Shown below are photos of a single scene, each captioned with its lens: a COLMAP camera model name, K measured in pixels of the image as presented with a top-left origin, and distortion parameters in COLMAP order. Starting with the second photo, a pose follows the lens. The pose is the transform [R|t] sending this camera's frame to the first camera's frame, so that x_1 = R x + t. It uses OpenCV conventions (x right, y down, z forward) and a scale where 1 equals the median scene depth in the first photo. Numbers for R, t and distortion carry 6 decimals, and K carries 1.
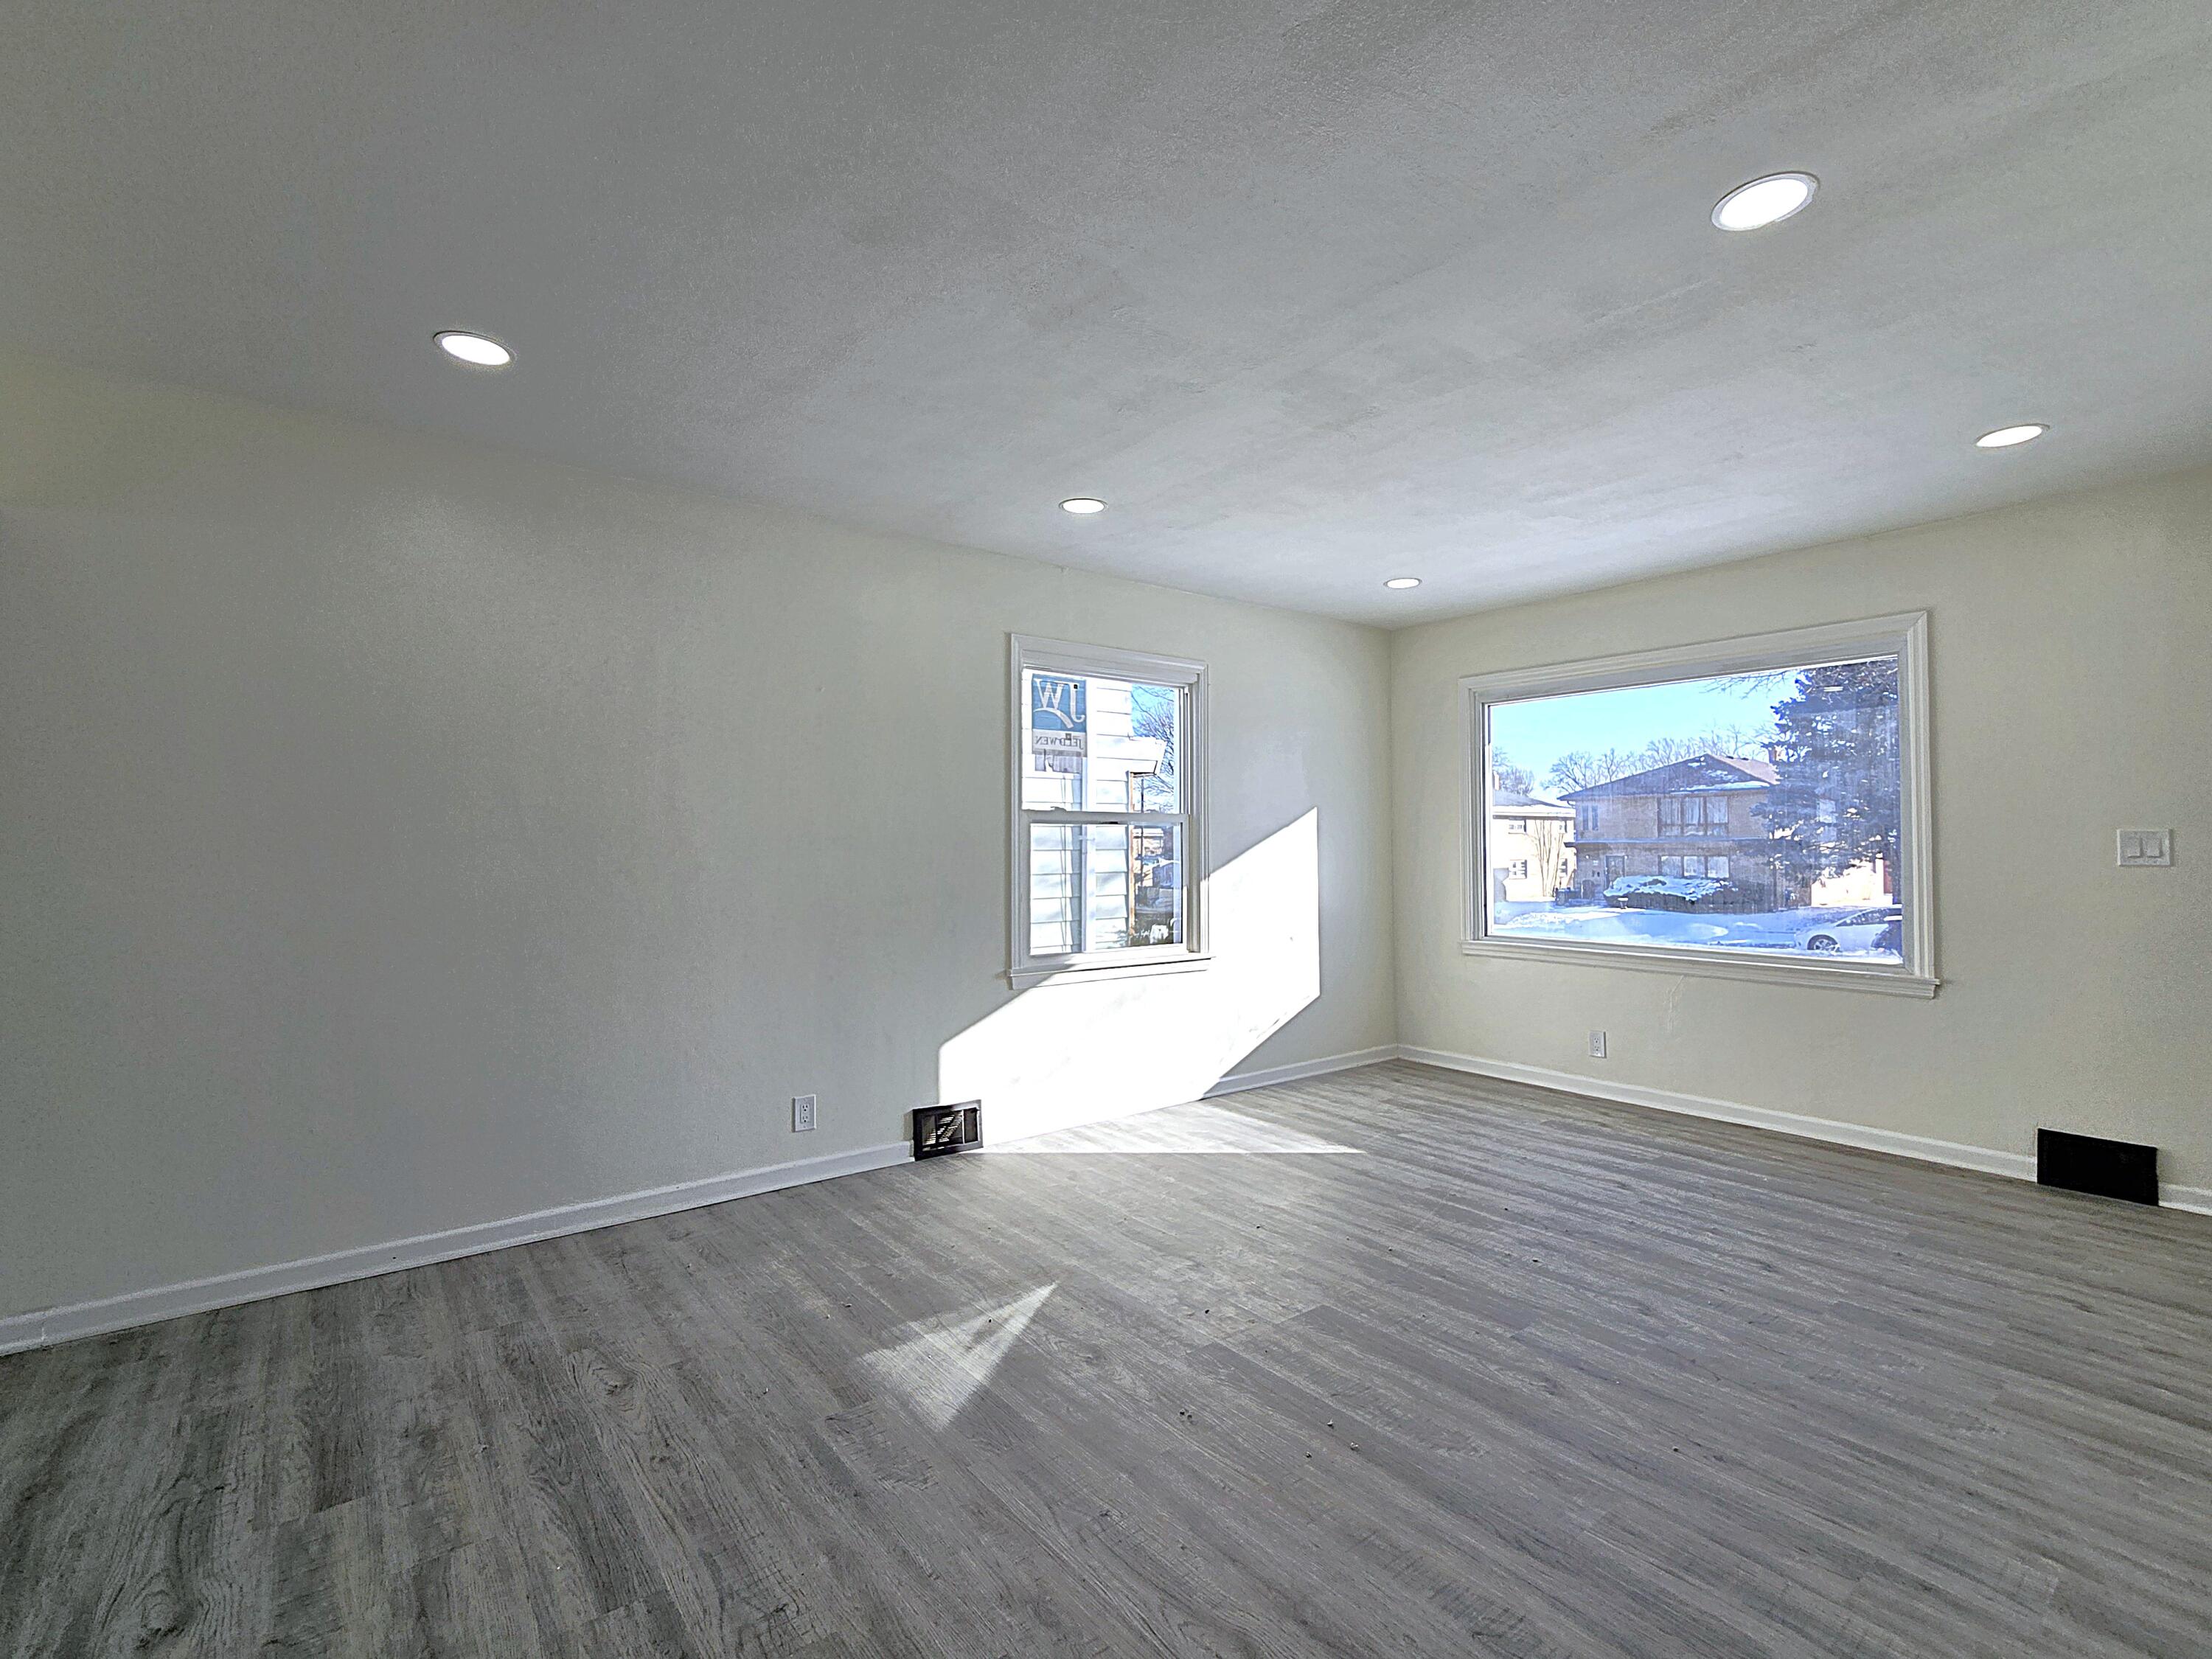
lens RADIAL K [[1020.7, 0, 1122.2], [0, 1020.7, 824.4], [0, 0, 1]] dist [-0.003667, 0.002166]
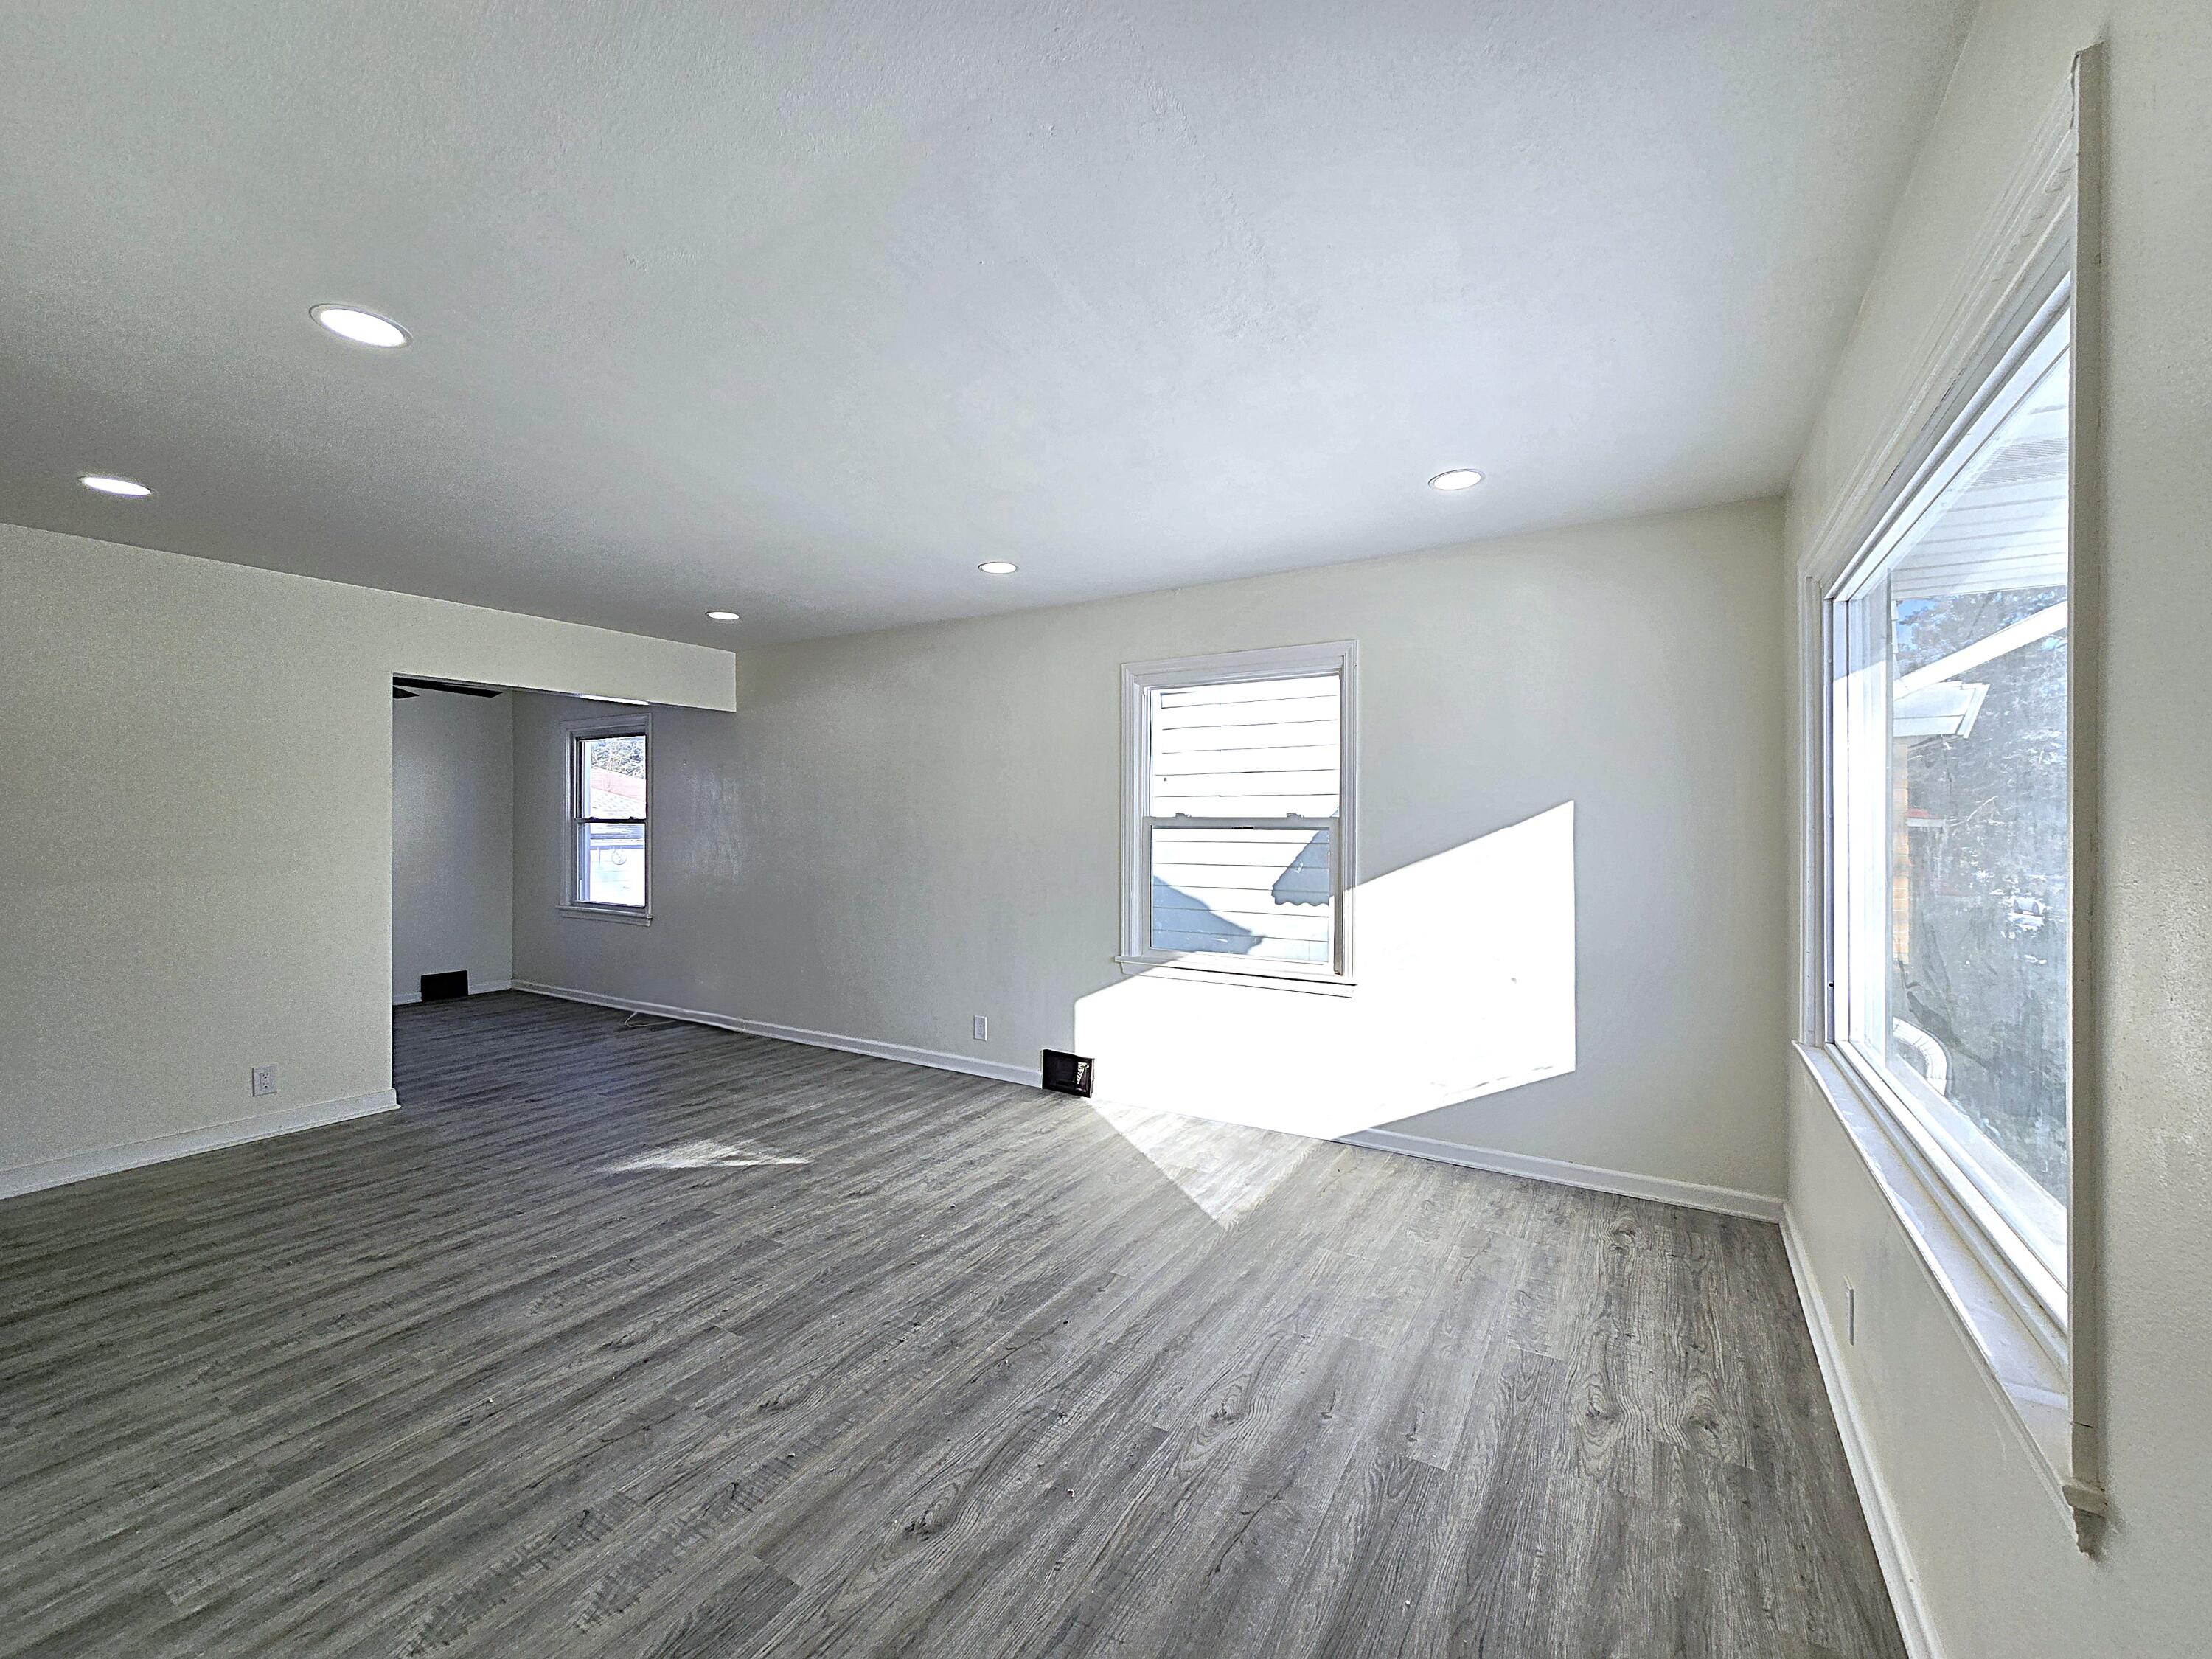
lens RADIAL K [[900.8, 0, 1115.7], [0, 900.8, 826.1], [0, 0, 1]] dist [-0.000969, -0.001045]
pose [[0.357877, 0.007378, -0.933740, 0.992015], [0.016897, 0.999754, 0.014376, -0.022276], [0.933616, -0.020922, 0.357664, 0.747044]]
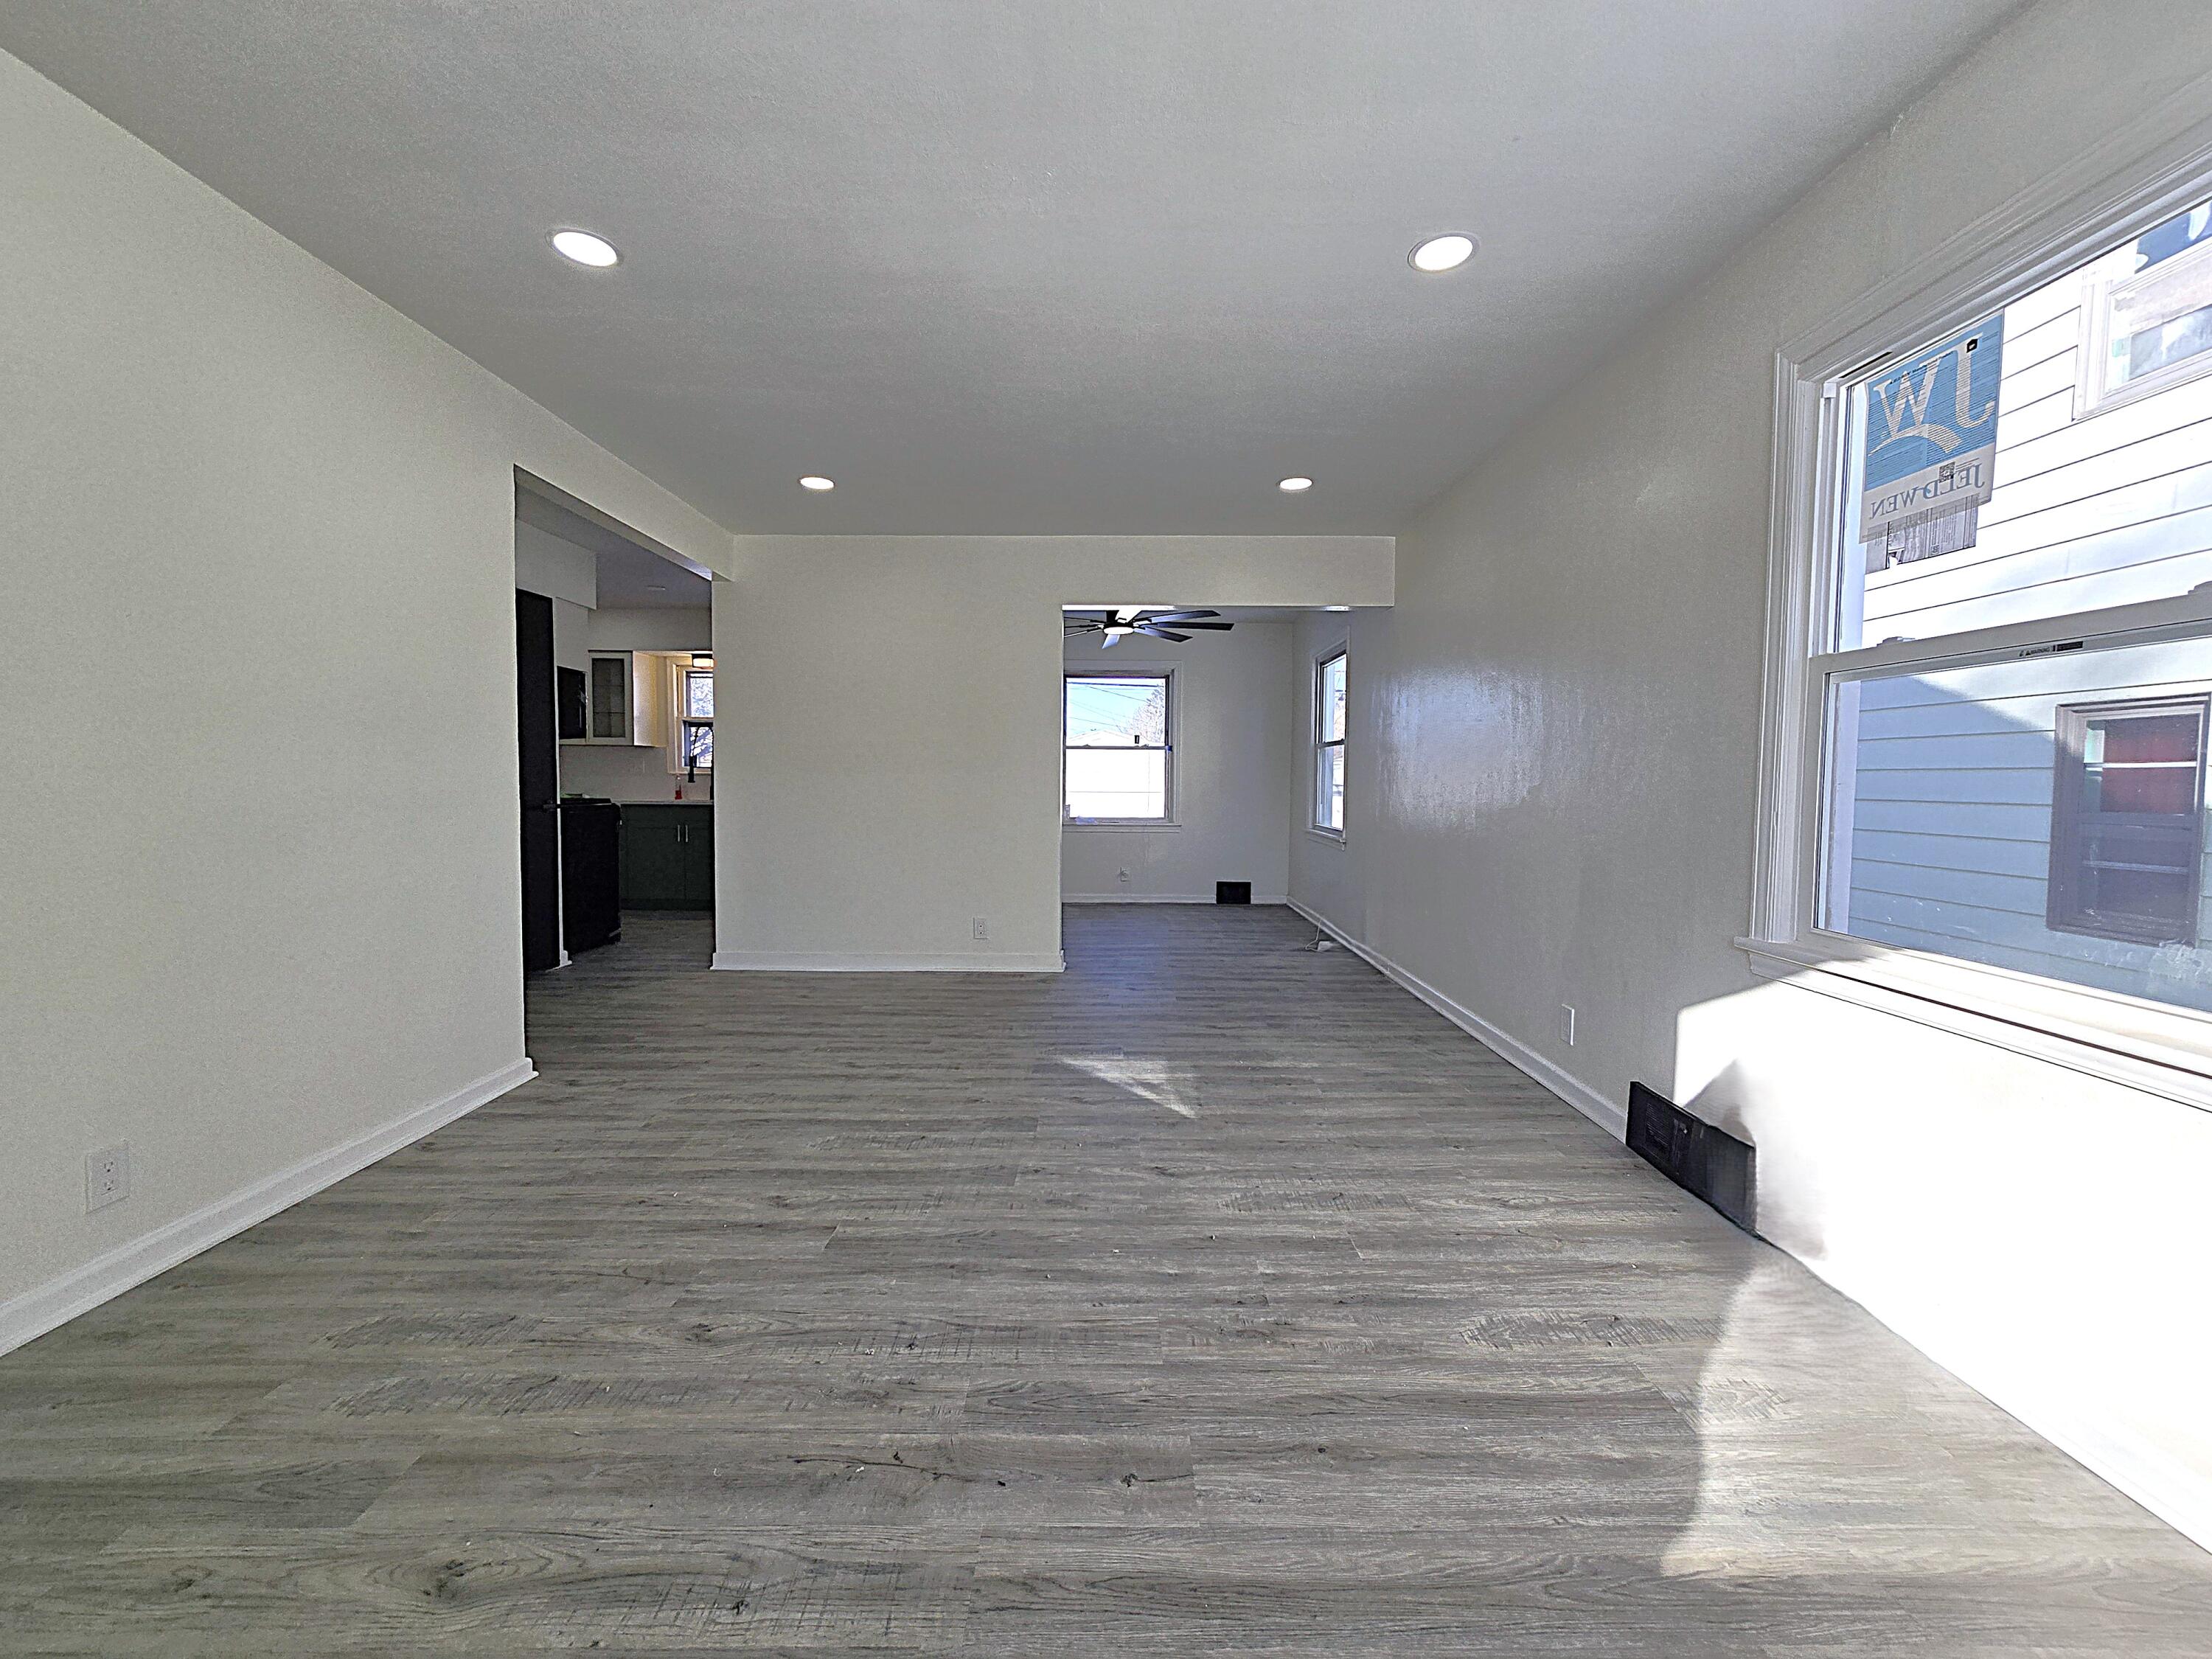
lens RADIAL K [[900.8, 0, 1118.7], [0, 900.8, 827.6], [0, 0, 1]] dist [-0.000969, -0.001045]
pose [[-0.609116, 0.041220, -0.792009, 0.616733], [0.011126, 0.998994, 0.043436, 0.061327], [0.793003, 0.017646, -0.608962, 1.211698]]
